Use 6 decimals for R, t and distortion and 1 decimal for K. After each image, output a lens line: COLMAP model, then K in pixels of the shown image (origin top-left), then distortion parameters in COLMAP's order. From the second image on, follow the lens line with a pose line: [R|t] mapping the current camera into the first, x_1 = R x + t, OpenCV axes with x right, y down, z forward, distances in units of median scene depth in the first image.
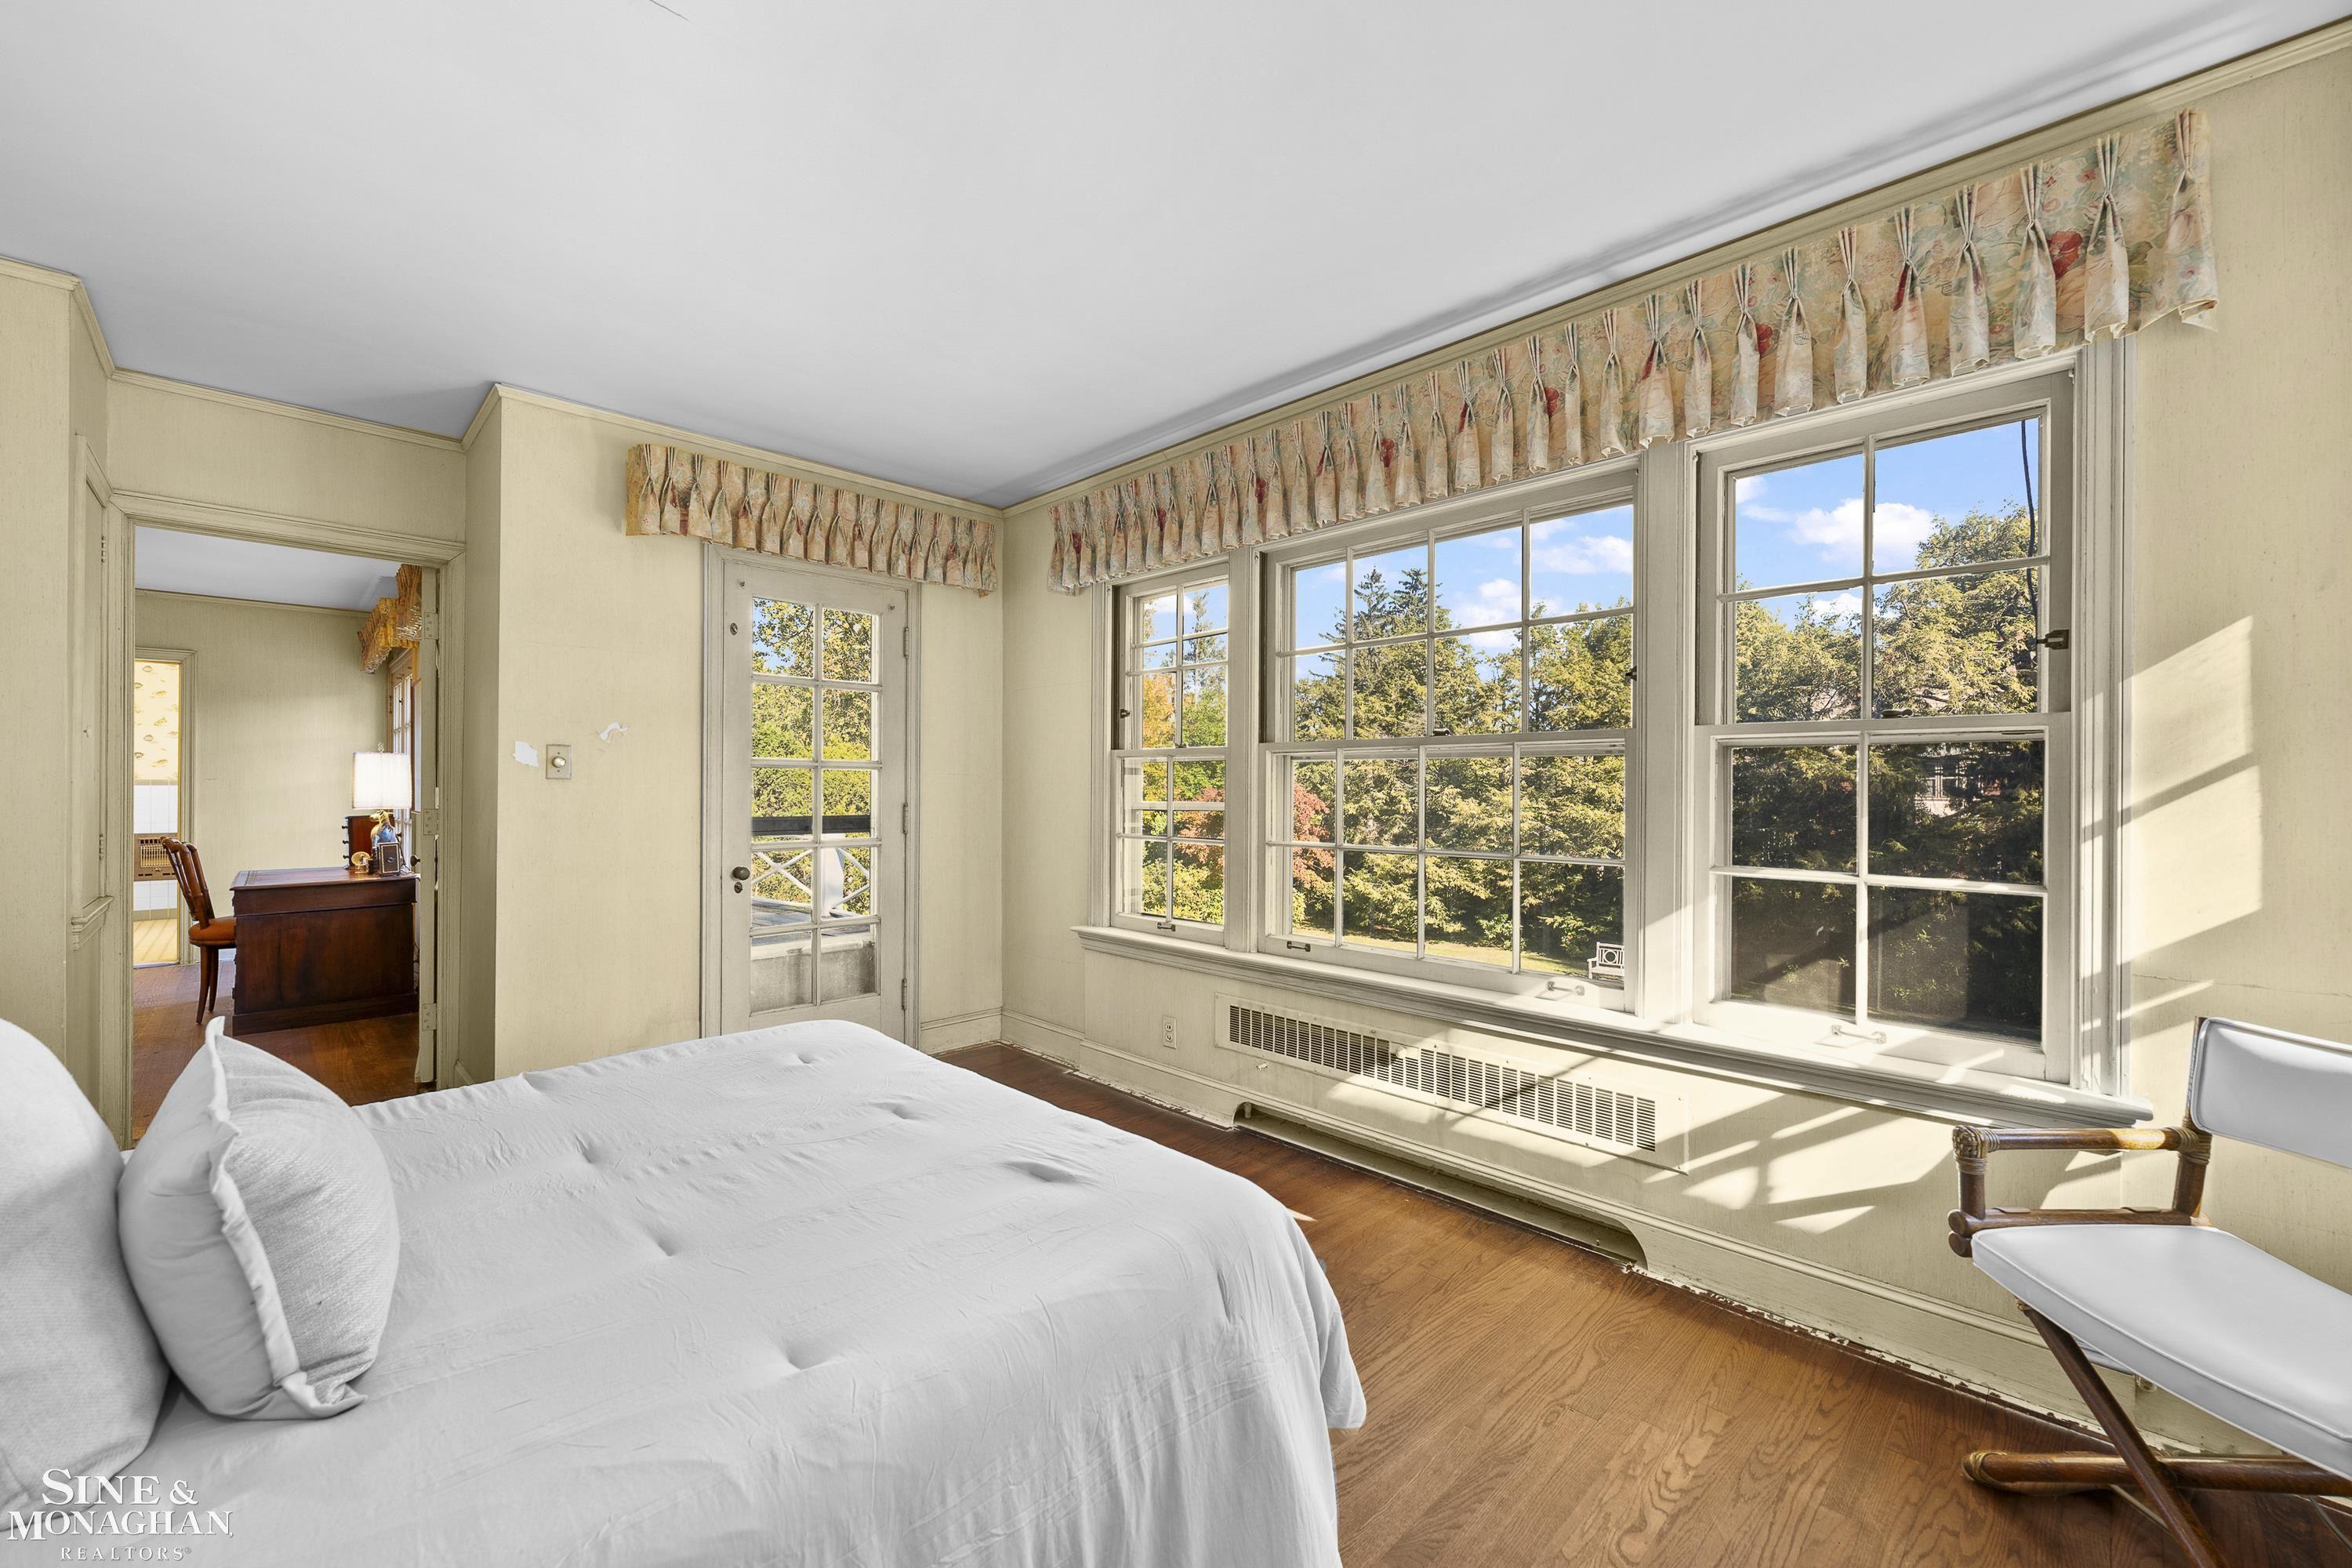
lens RADIAL K [[934.5, 0, 1176.0], [0, 934.5, 785.3], [0, 0, 1]] dist [-0.005890, 0.000018]
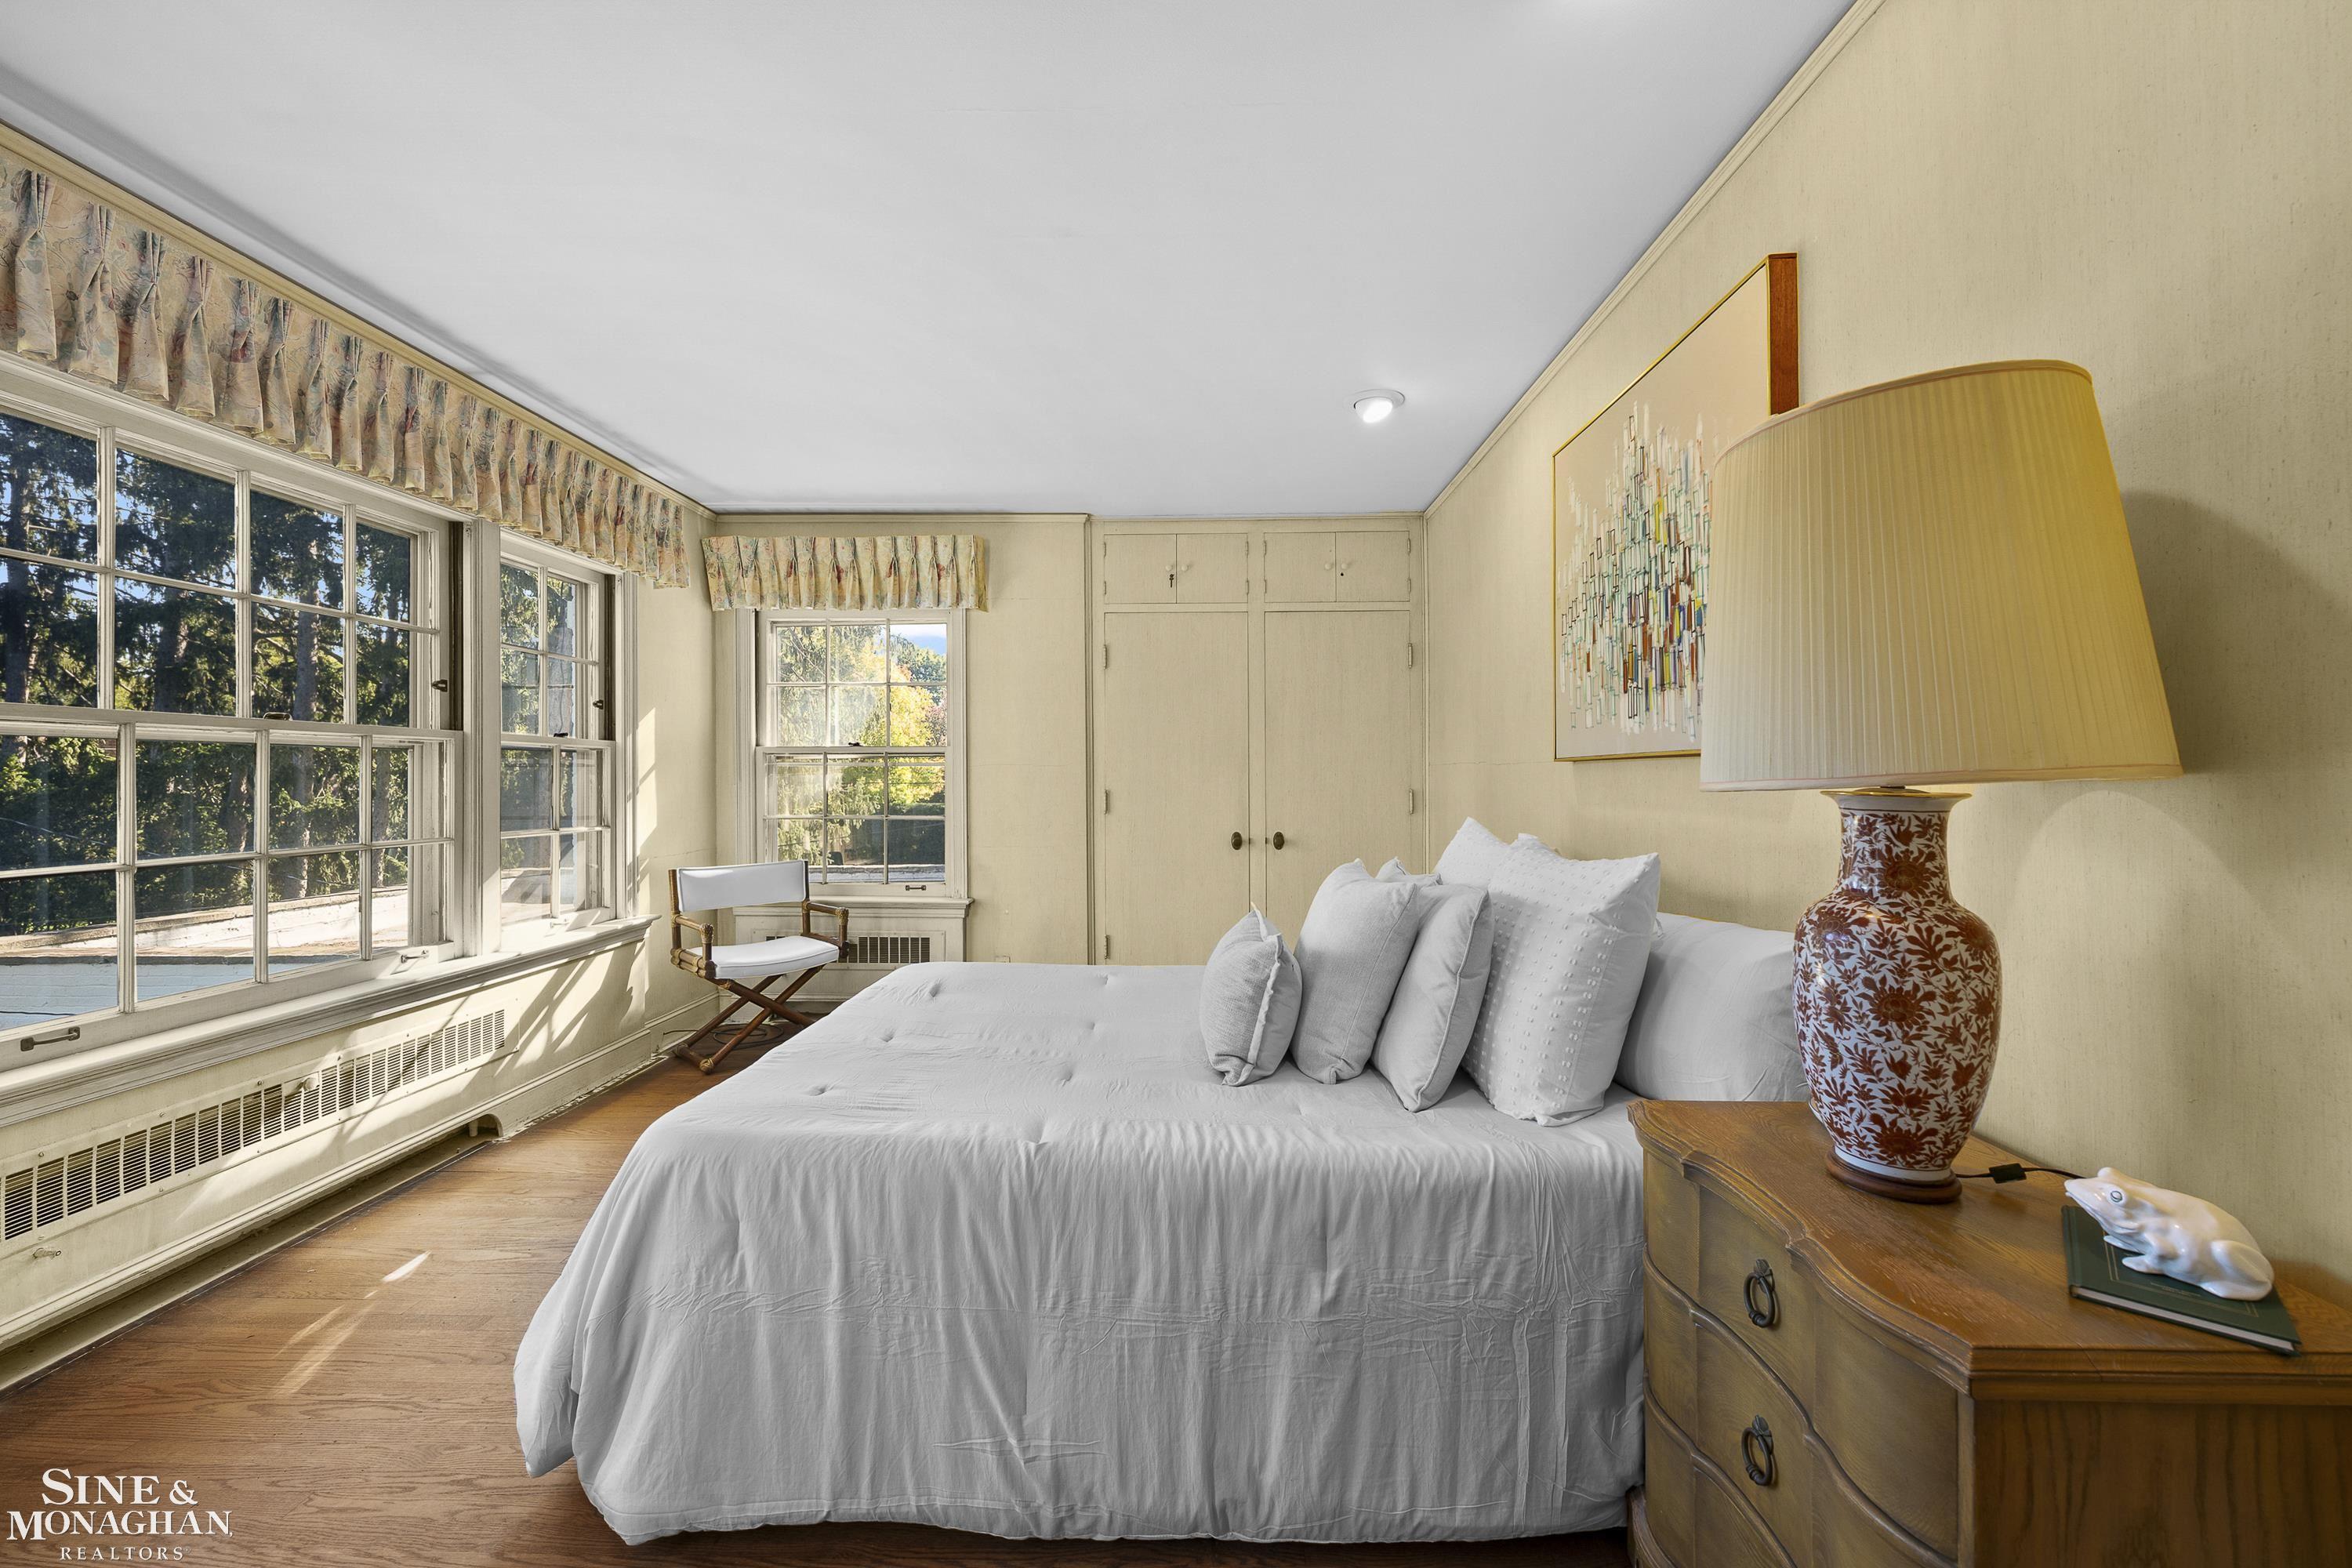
lens RADIAL K [[934.5, 0, 1176.2], [0, 934.5, 775.7], [0, 0, 1]] dist [-0.005890, 0.000018]
pose [[-0.695884, 0.002747, 0.718149, -1.034492], [0.001920, 0.999996, -0.001964, 0.003586], [-0.718152, 0.000012, -0.695886, 1.126340]]
